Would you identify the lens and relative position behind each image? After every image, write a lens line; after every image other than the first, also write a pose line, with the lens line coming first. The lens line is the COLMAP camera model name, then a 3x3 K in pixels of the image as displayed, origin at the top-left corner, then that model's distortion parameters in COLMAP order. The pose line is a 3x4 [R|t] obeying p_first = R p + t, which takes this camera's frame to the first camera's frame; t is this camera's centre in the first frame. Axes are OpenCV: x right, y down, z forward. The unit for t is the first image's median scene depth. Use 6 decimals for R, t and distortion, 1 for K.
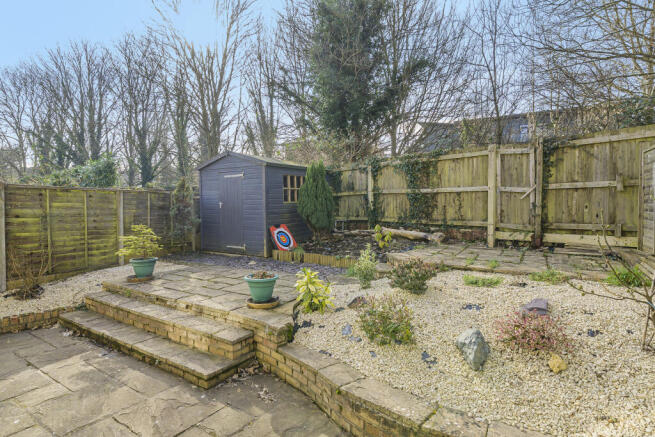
lens RADIAL K [[340.2, 0, 328.3], [0, 340.2, 207.5], [0, 0, 1]] dist [-0.005798, -0.000822]
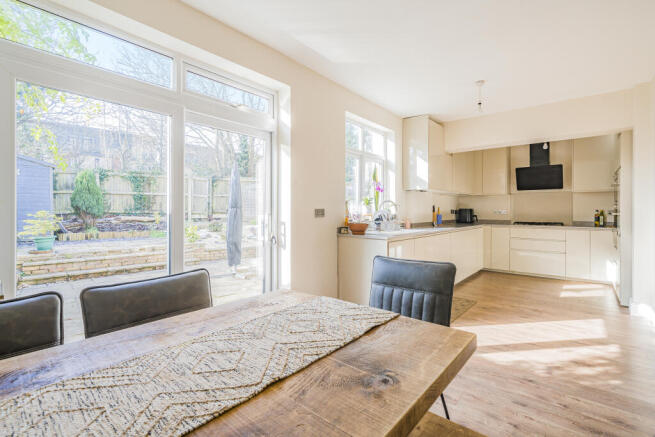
lens RADIAL K [[301.7, 0, 328.2], [0, 301.7, 208.4], [0, 0, 1]] dist [0.000296, -0.000080]
pose [[0.229679, 0.003480, 0.973260, -1.164759], [0.003044, 0.999986, -0.004294, 0.040673], [-0.973262, 0.003949, 0.229665, -0.280554]]
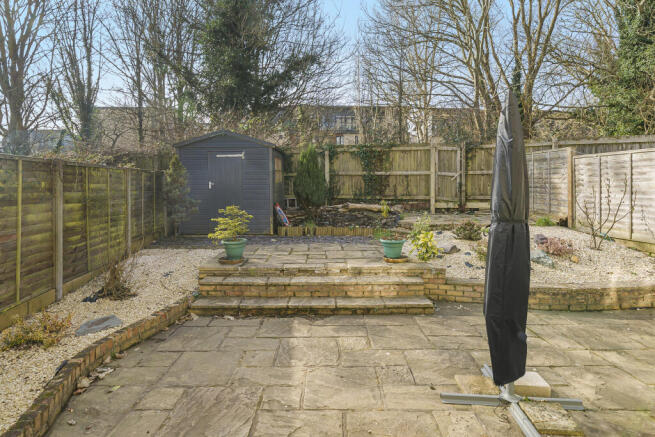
lens RADIAL K [[347.5, 0, 327.2], [0, 347.5, 185.4], [0, 0, 1]] dist [-0.005050, -0.000967]
pose [[0.840145, -0.005240, 0.542336, -0.701777], [0.005375, 0.999985, 0.001335, -0.007520], [-0.542335, 0.001794, 0.840160, -0.000186]]
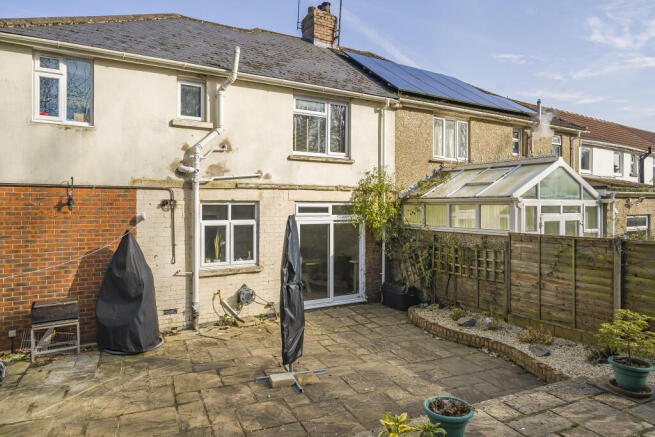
lens RADIAL K [[415.5, 0, 327.5], [0, 415.5, 218.5], [0, 0, 1]] dist [0.000075, -0.000141]
pose [[-0.537750, 0.011979, -0.843019, 0.386452], [-0.009866, 0.999741, 0.020499, -0.117225], [0.843046, 0.019340, -0.537493, 0.753586]]
